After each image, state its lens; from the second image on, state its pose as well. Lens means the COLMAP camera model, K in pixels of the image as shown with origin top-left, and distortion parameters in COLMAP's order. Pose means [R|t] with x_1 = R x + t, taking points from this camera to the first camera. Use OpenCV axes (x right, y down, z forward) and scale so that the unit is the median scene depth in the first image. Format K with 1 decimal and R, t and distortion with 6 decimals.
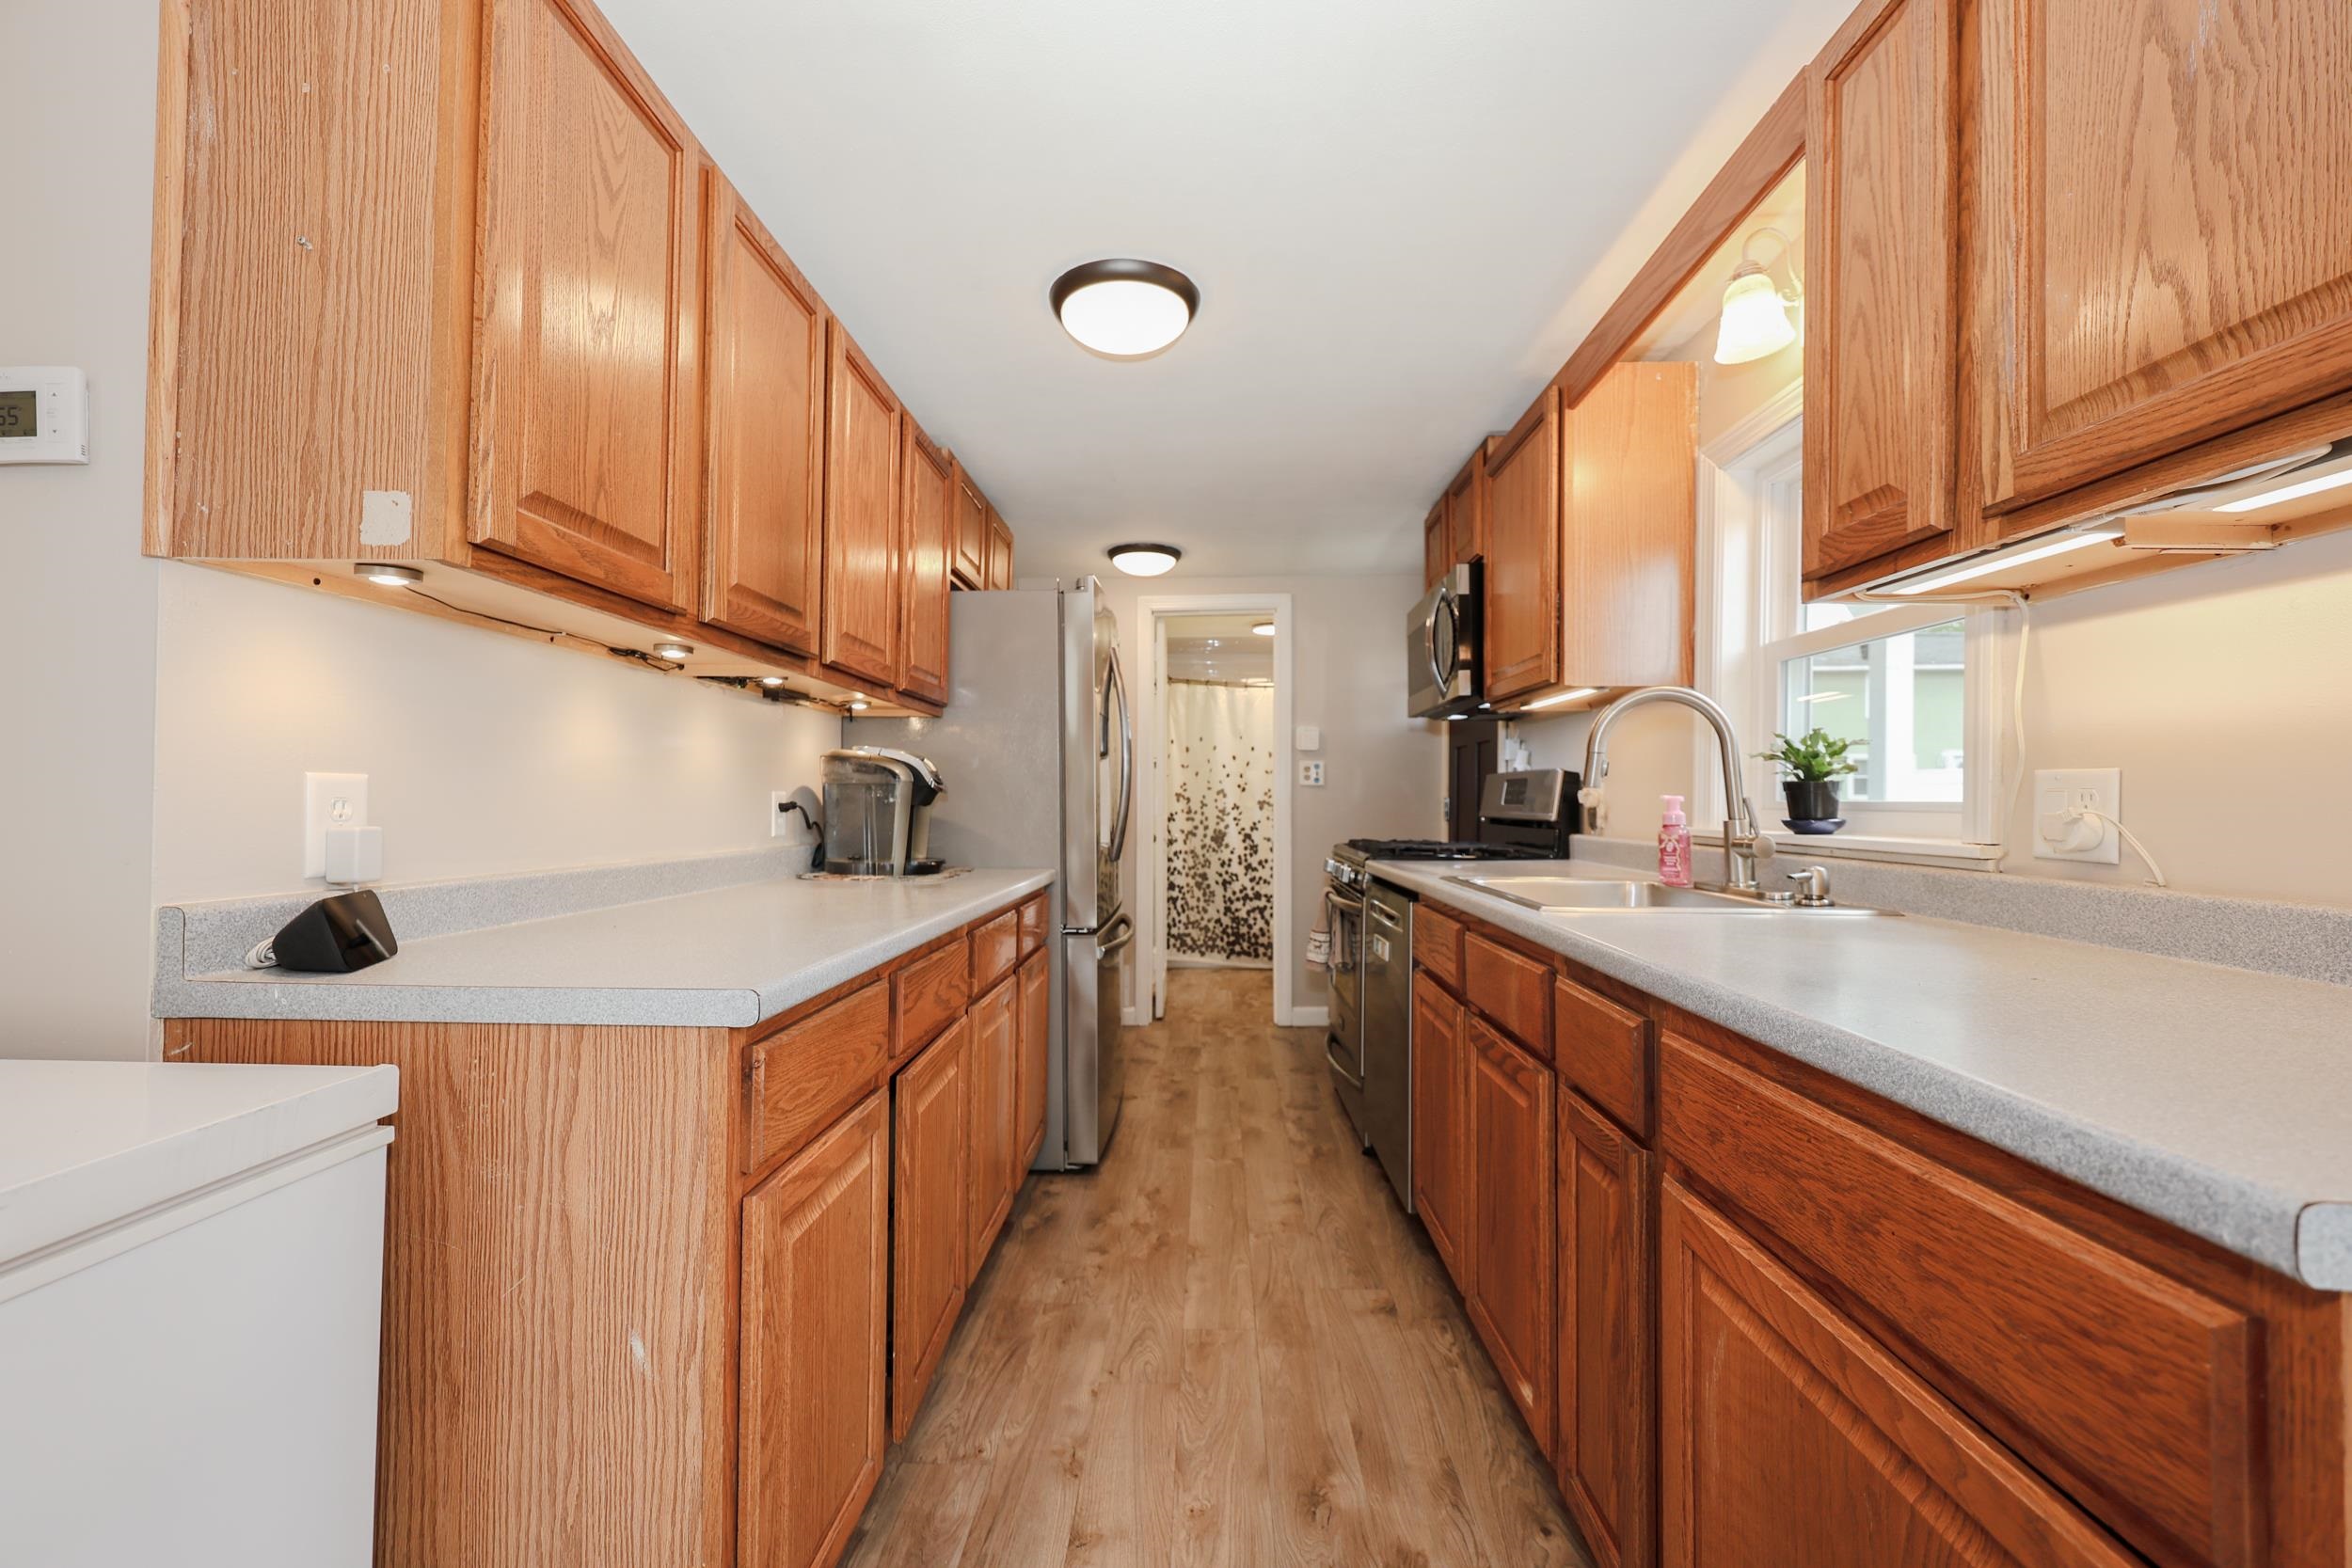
lens RADIAL K [[937.7, 0, 1166.1], [0, 937.7, 789.9], [0, 0, 1]] dist [0.000975, 0.000139]
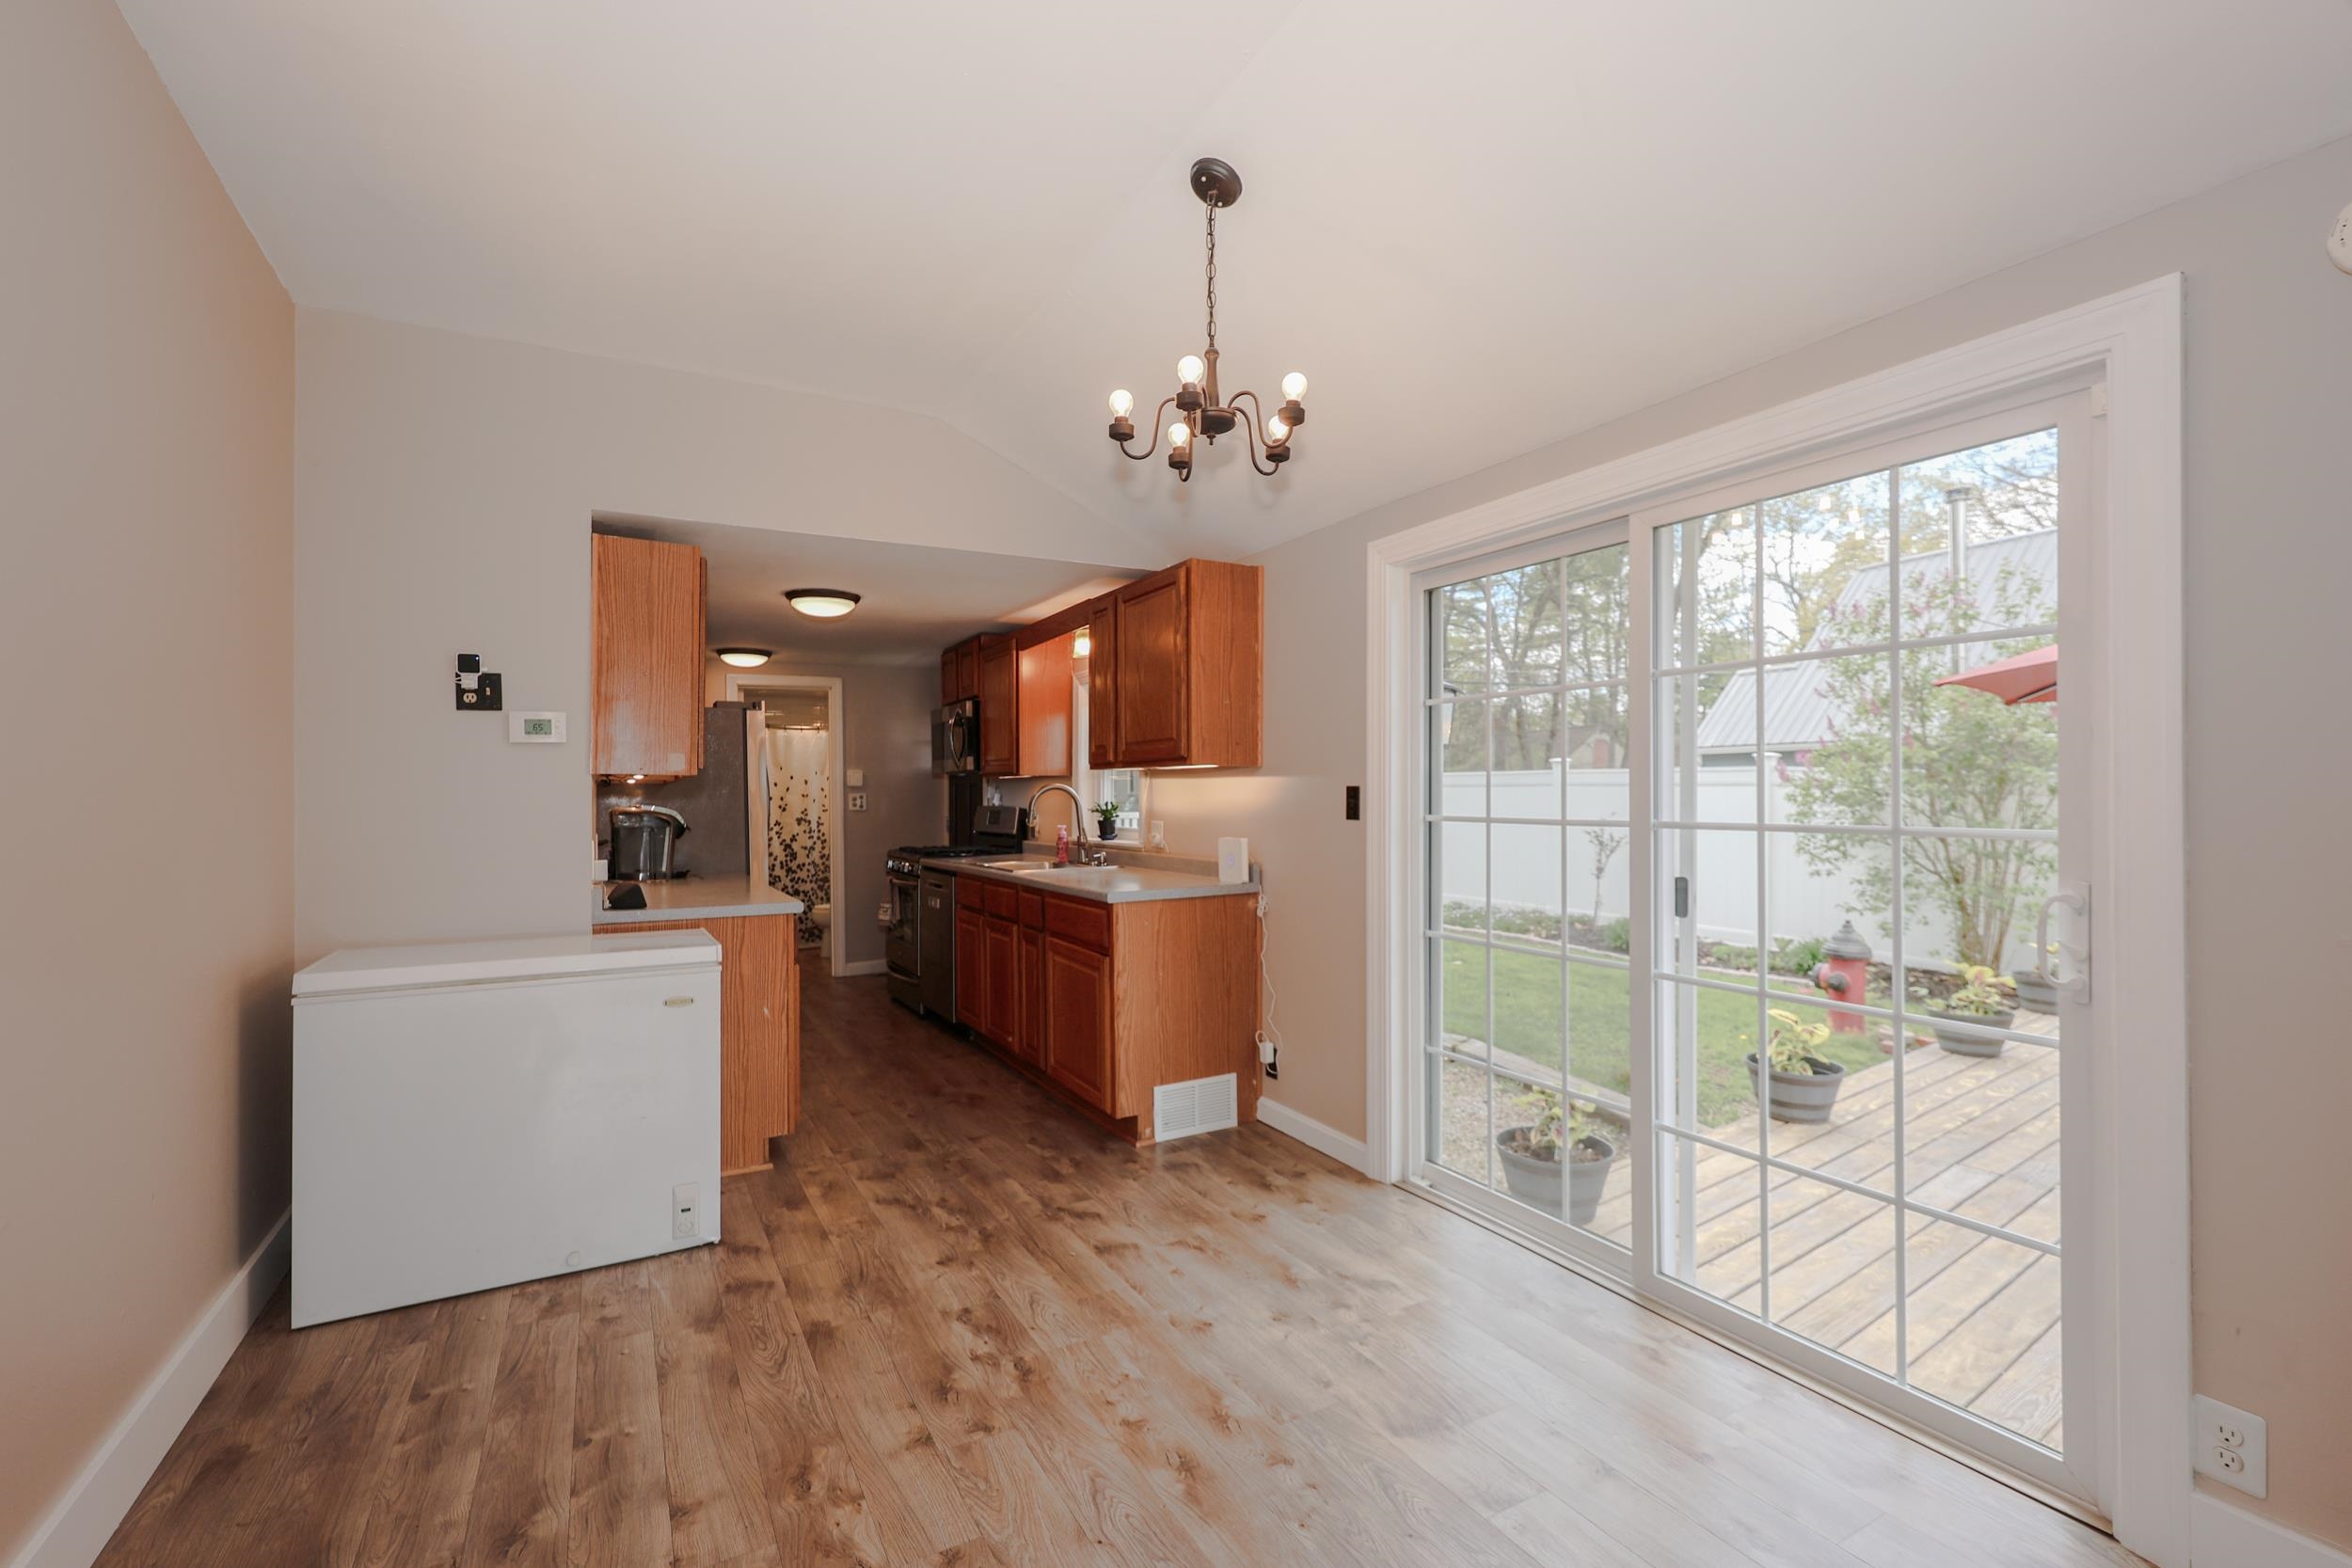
lens RADIAL K [[1025.6, 0, 1173.8], [0, 1025.6, 787.0], [0, 0, 1]] dist [0.001650, 0.000058]
pose [[0.850942, -0.007496, 0.525206, -0.470715], [0.006029, 0.999972, 0.004504, -0.080784], [-0.525225, -0.000666, 0.850963, -1.095342]]
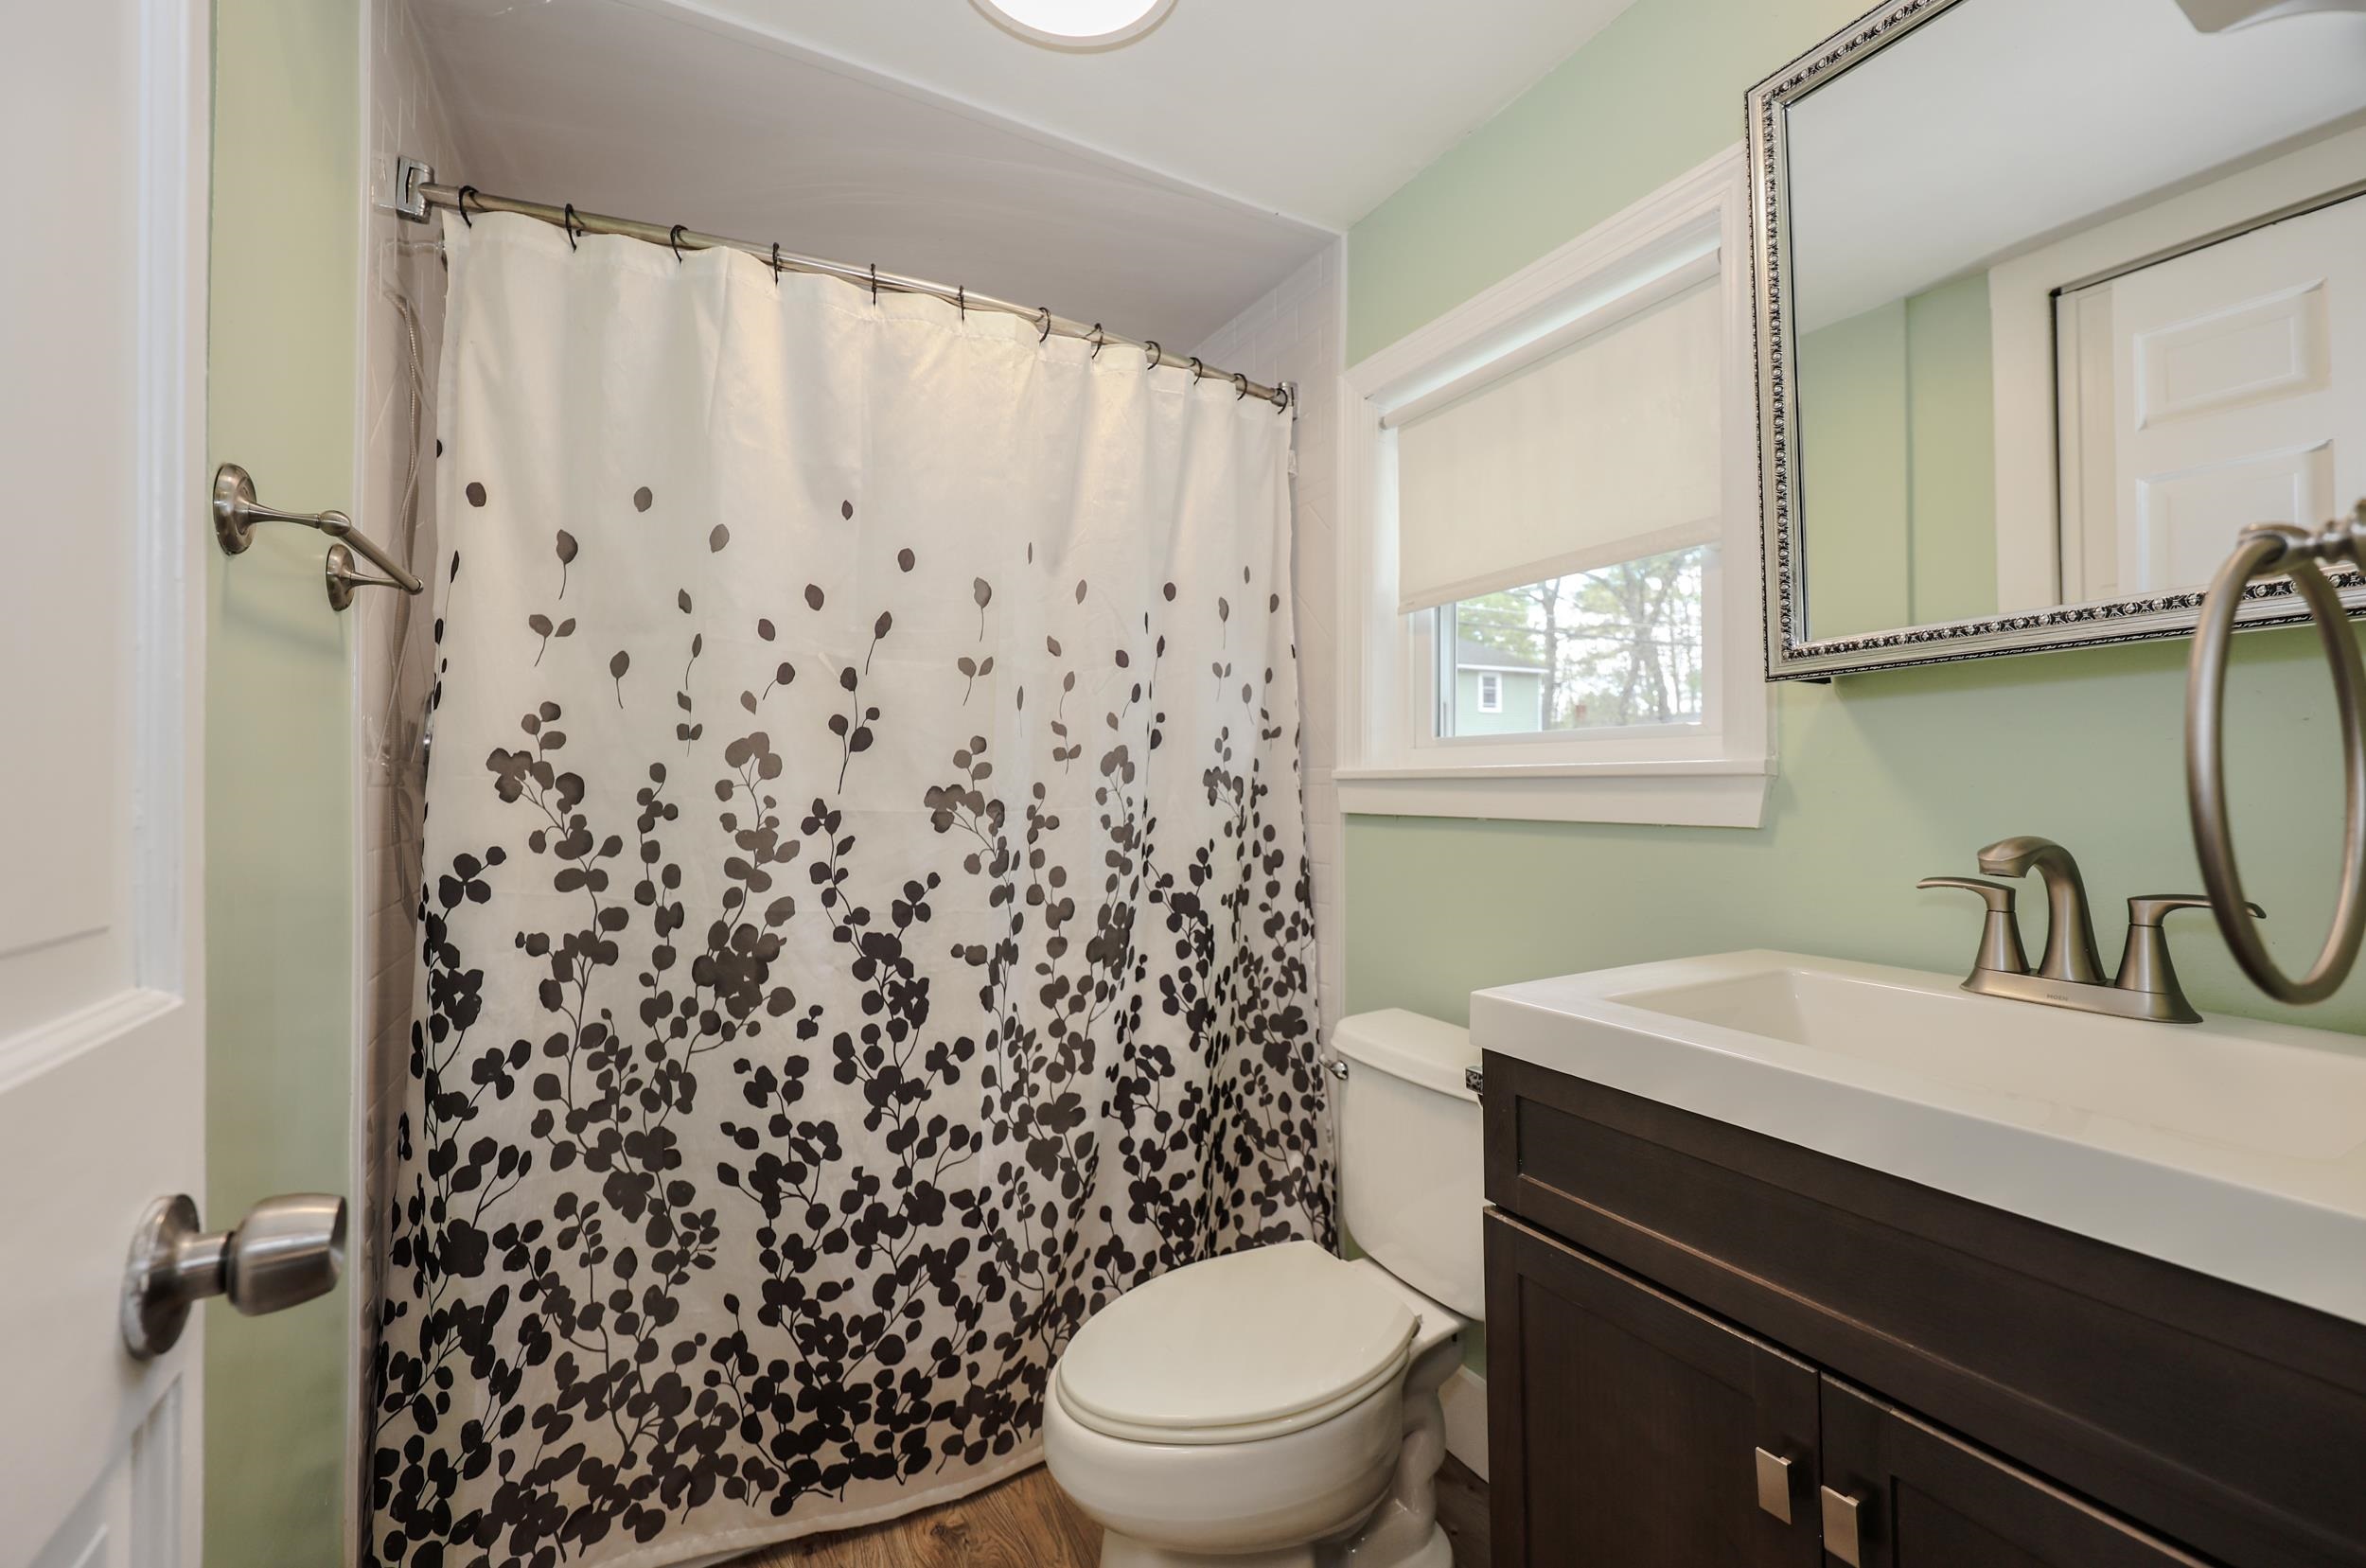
lens RADIAL K [[957.2, 0, 1183.0], [0, 957.2, 784.0], [0, 0, 1]] dist [0.000459, 0.000009]
pose [[0.845289, 0.003044, 0.534300, 0.060427], [0.000018, 0.999984, -0.005725, 0.027394], [-0.534309, 0.004849, 0.845276, 1.817559]]
